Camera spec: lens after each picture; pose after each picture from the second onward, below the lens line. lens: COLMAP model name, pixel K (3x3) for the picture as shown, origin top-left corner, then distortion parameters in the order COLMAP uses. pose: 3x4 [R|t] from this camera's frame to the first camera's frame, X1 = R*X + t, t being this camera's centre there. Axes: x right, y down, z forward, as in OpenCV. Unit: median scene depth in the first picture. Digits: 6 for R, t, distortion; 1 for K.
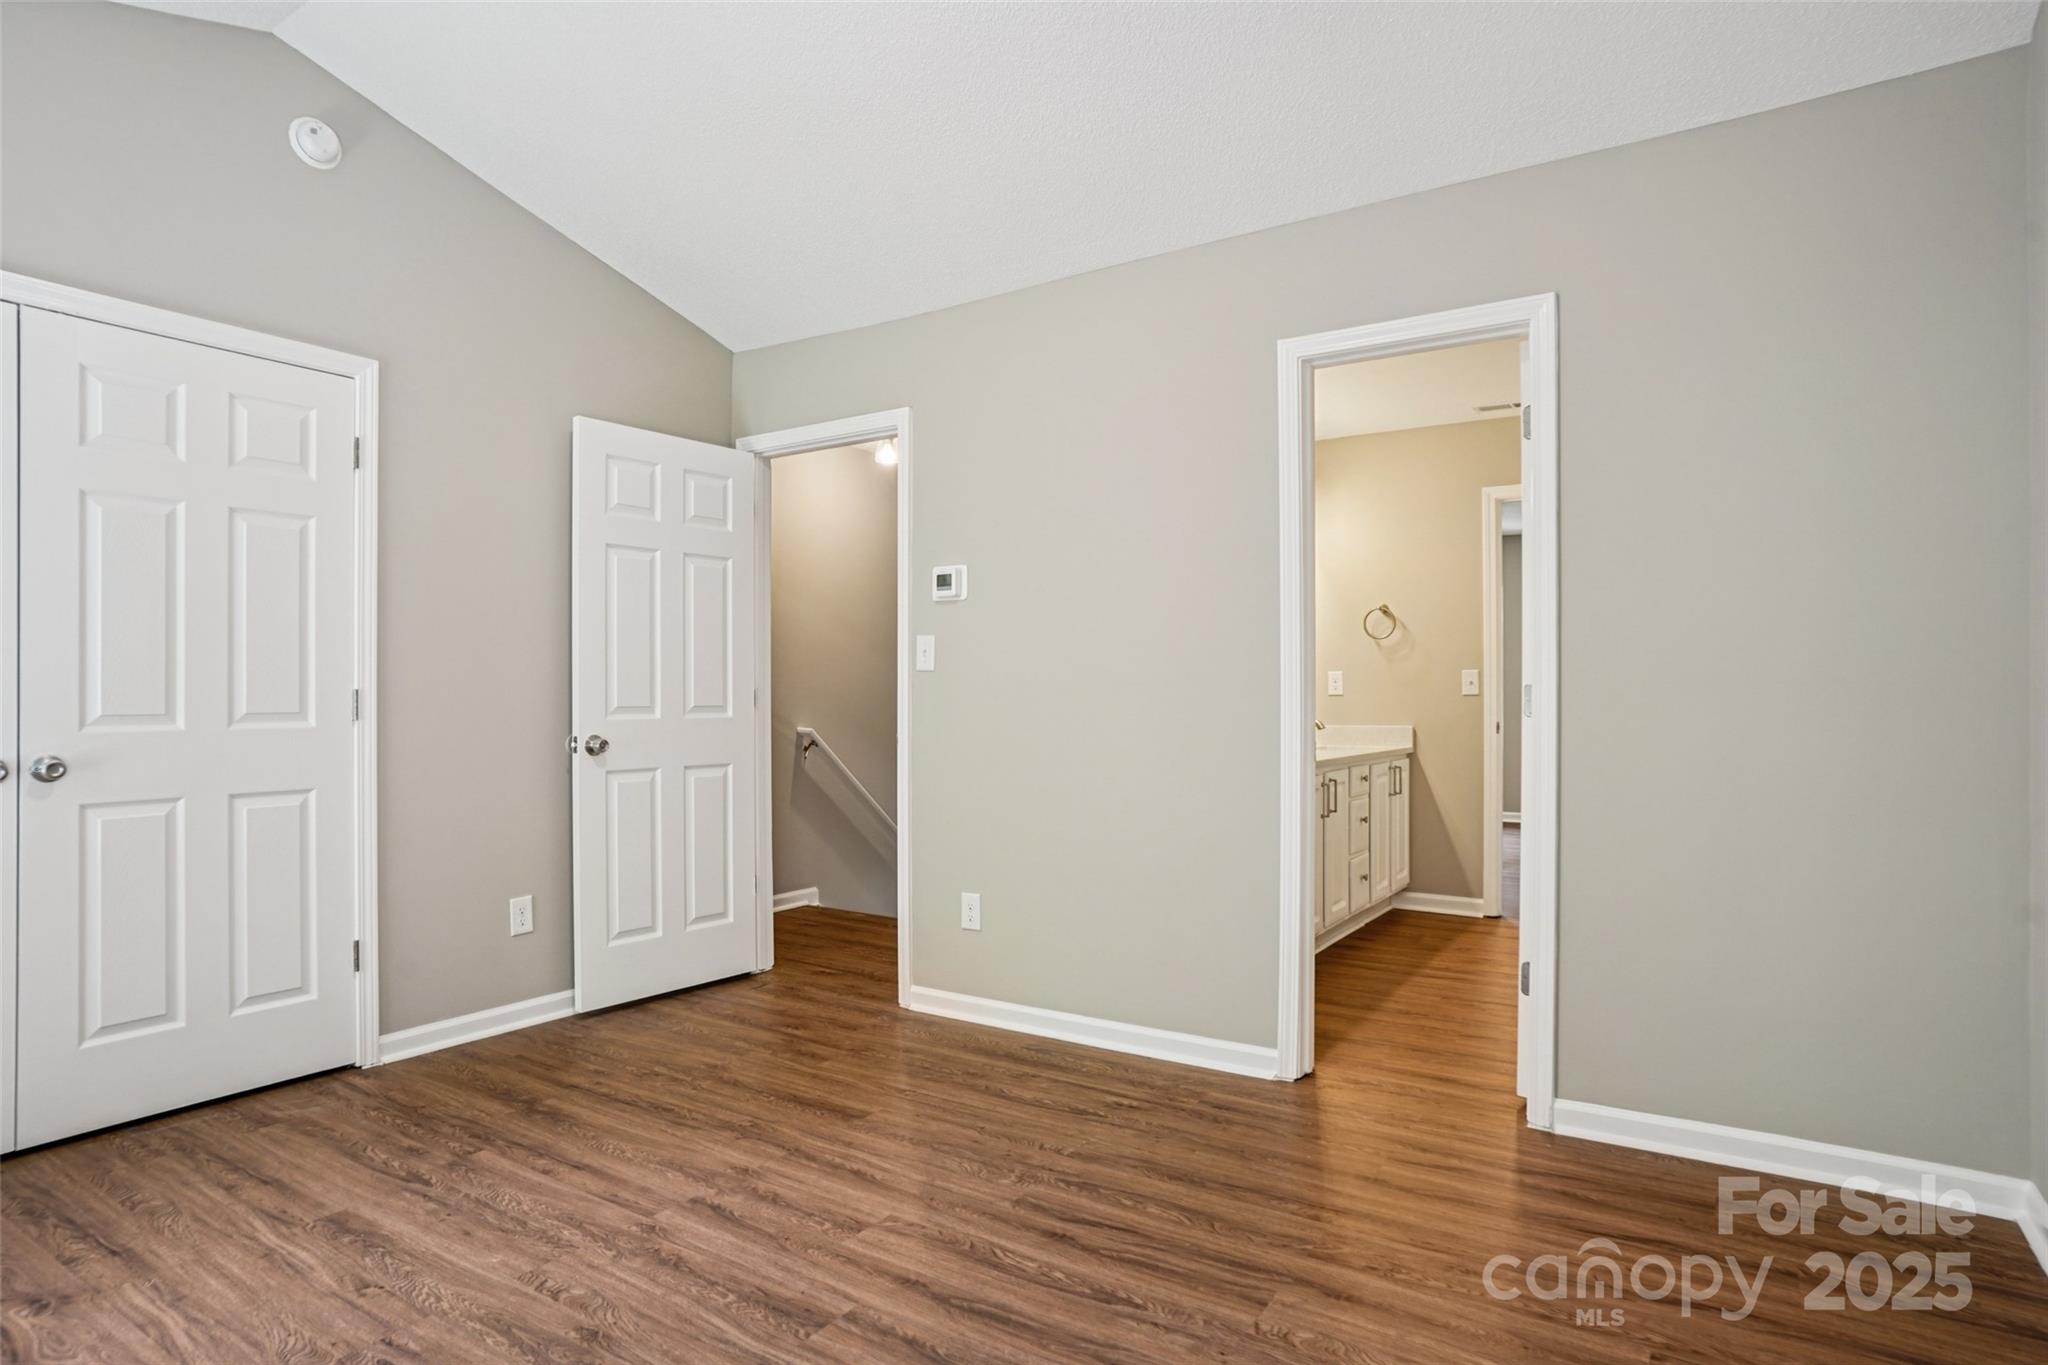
lens RADIAL K [[1121.6, 0, 1031.8], [0, 1121.6, 677.7], [0, 0, 1]] dist [-0.078490, 0.044770]
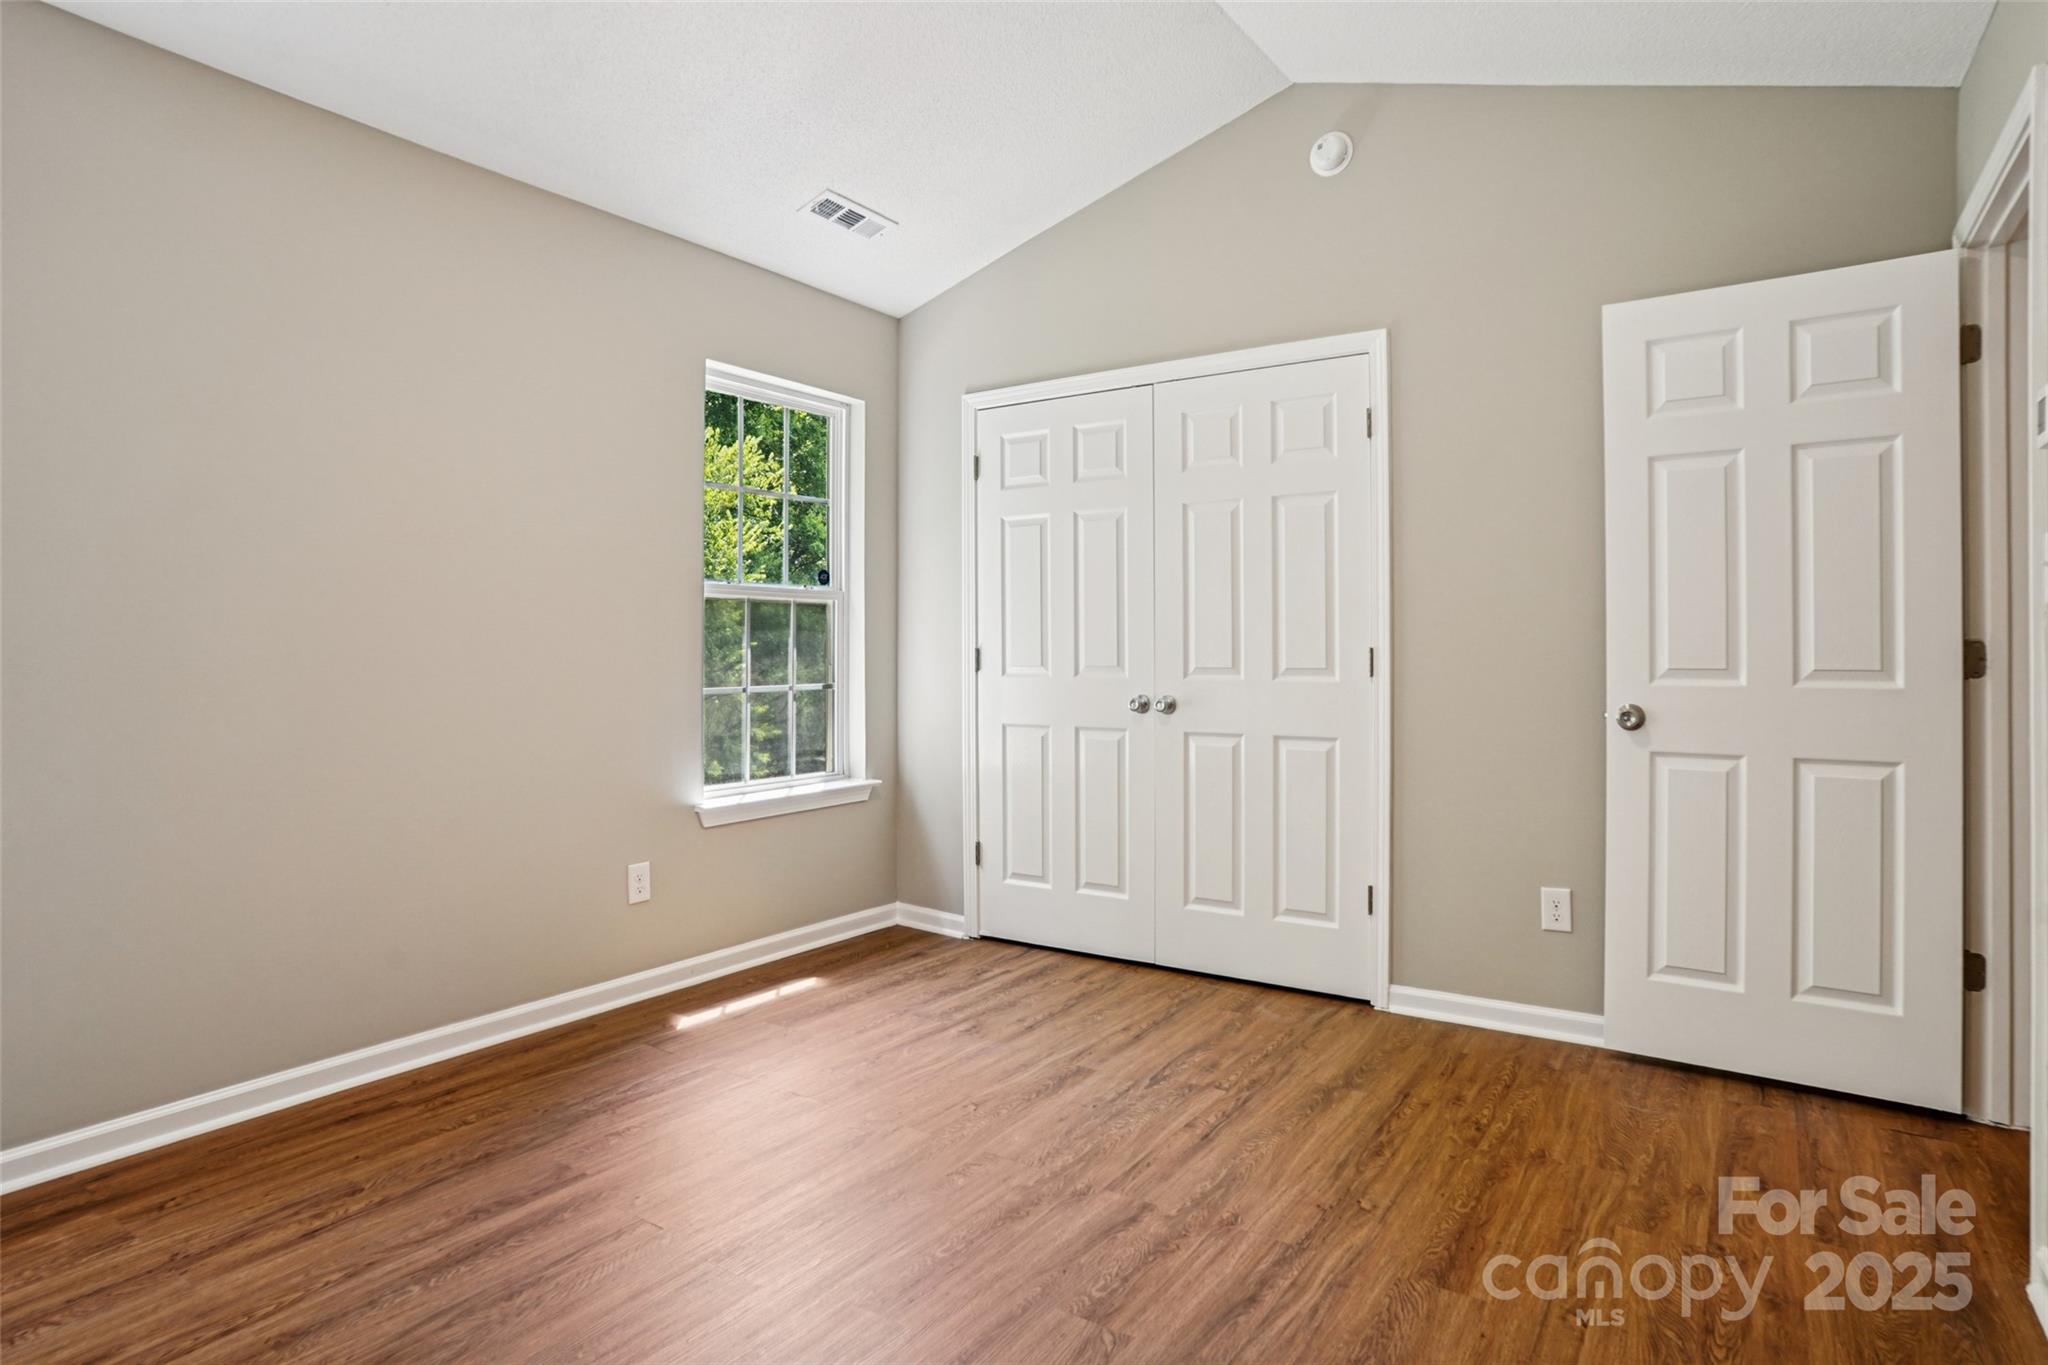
lens RADIAL K [[1119.1, 0, 1019.6], [0, 1119.1, 648.2], [0, 0, 1]] dist [-0.078828, 0.045546]
pose [[-0.014365, -0.000372, -0.999897, 0.541248], [0.015468, 0.999880, -0.000595, 0.007974], [0.999777, -0.015475, -0.014358, 0.808479]]
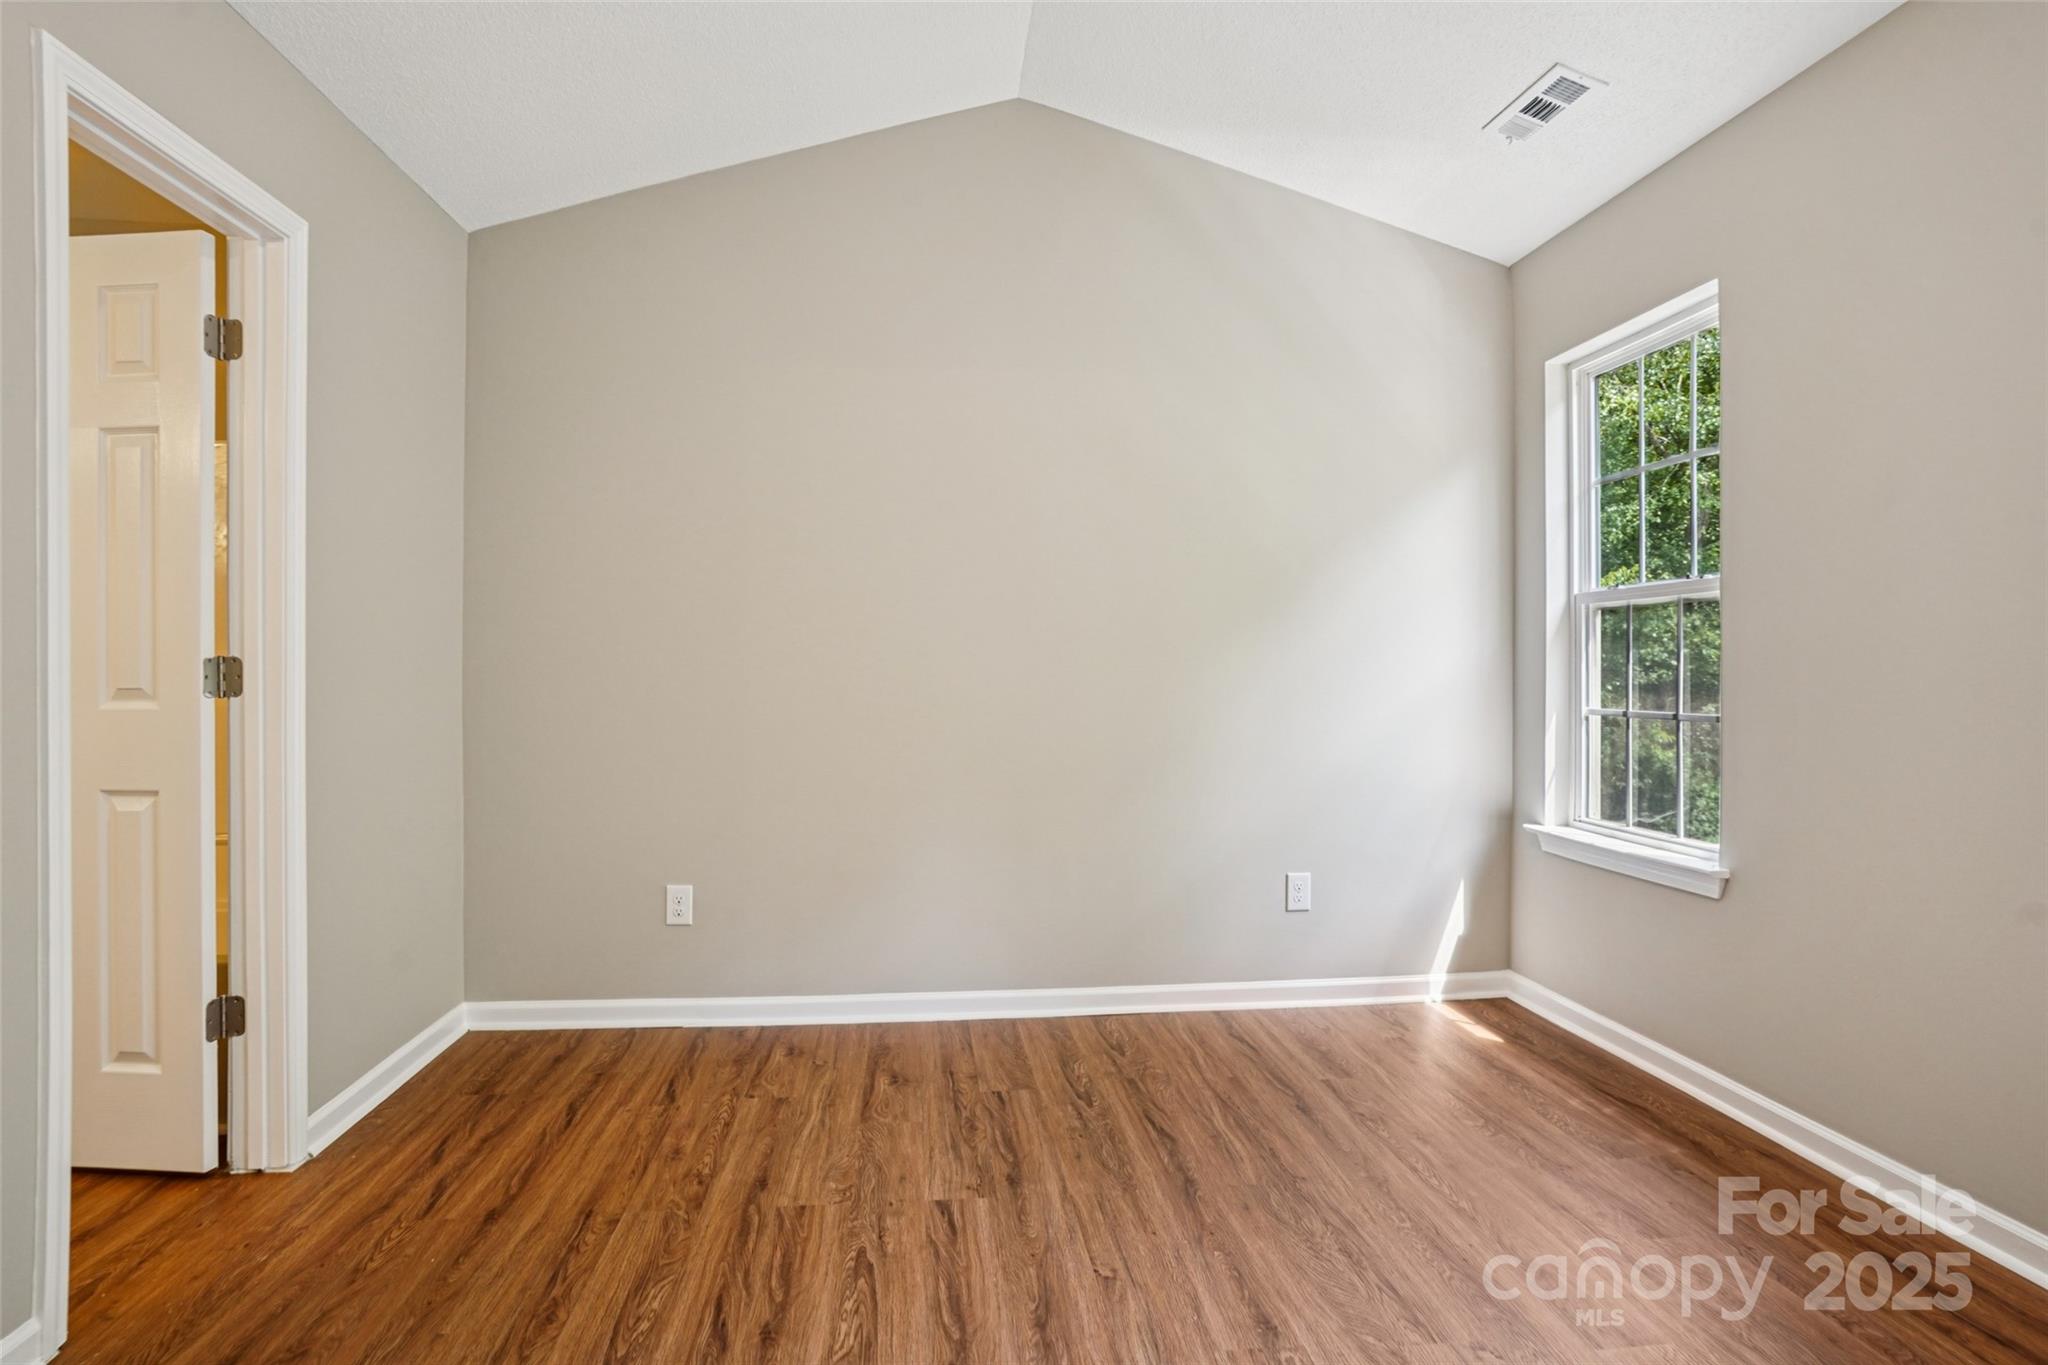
lens RADIAL K [[1121.6, 0, 1031.8], [0, 1121.6, 677.7], [0, 0, 1]] dist [-0.078490, 0.044770]
pose [[-0.644291, -0.000700, 0.764780, -0.590526], [-0.008196, 0.999948, -0.005990, 0.020896], [-0.764737, -0.010127, -0.644263, 1.133102]]
